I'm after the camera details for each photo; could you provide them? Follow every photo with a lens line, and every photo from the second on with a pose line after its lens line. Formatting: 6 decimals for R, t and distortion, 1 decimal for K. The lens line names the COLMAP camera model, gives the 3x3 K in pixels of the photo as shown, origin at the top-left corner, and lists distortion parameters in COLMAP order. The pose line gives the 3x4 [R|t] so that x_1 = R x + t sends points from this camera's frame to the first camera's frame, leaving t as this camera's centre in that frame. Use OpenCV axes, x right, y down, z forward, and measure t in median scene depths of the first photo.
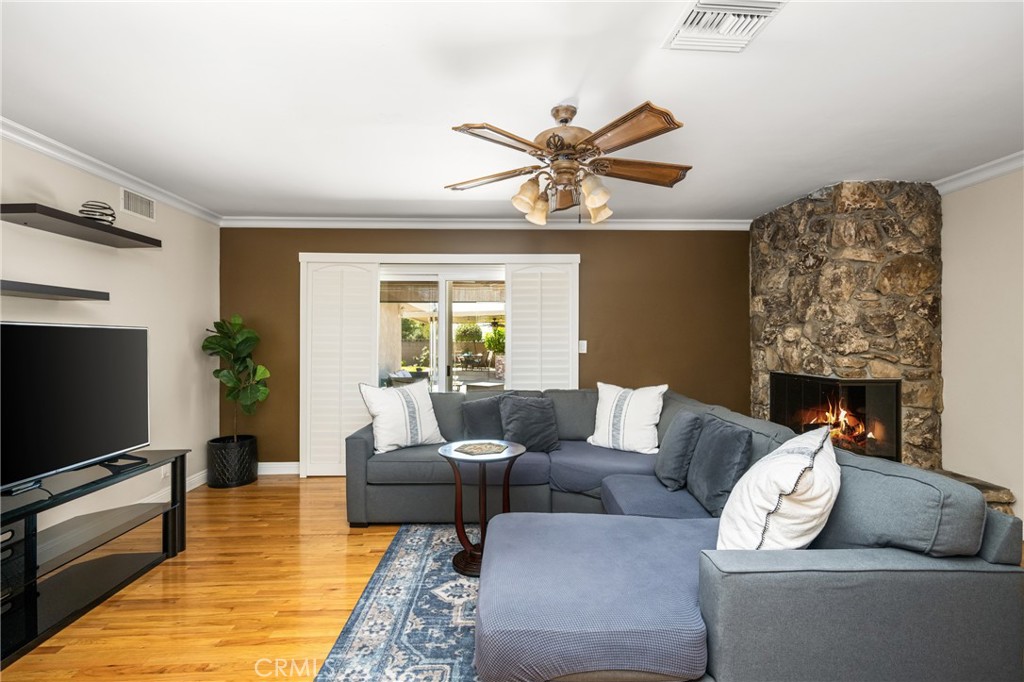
lens RADIAL K [[477.3, 0, 516.4], [0, 477.3, 340.2], [0, 0, 1]] dist [0.003672, -0.000055]
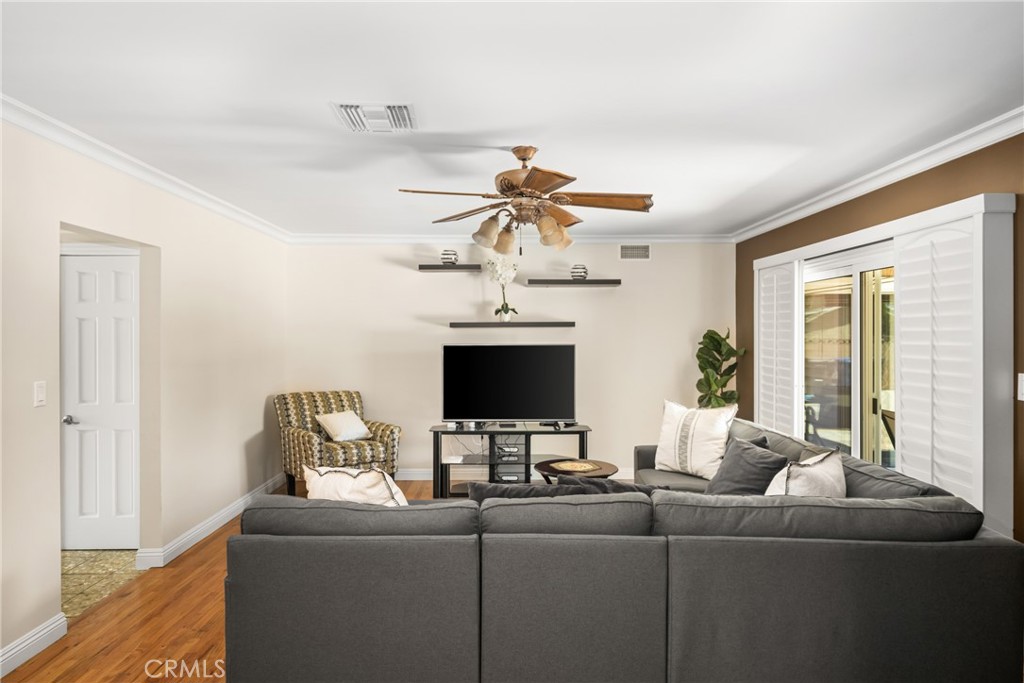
lens RADIAL K [[623.2, 0, 513.2], [0, 623.2, 337.4], [0, 0, 1]] dist [-0.004500, 0.001263]
pose [[-0.036566, 0.006003, -0.999313, 0.738534], [-0.004698, 0.999970, 0.006178, -0.035325], [0.999320, 0.004921, -0.036537, 0.525693]]
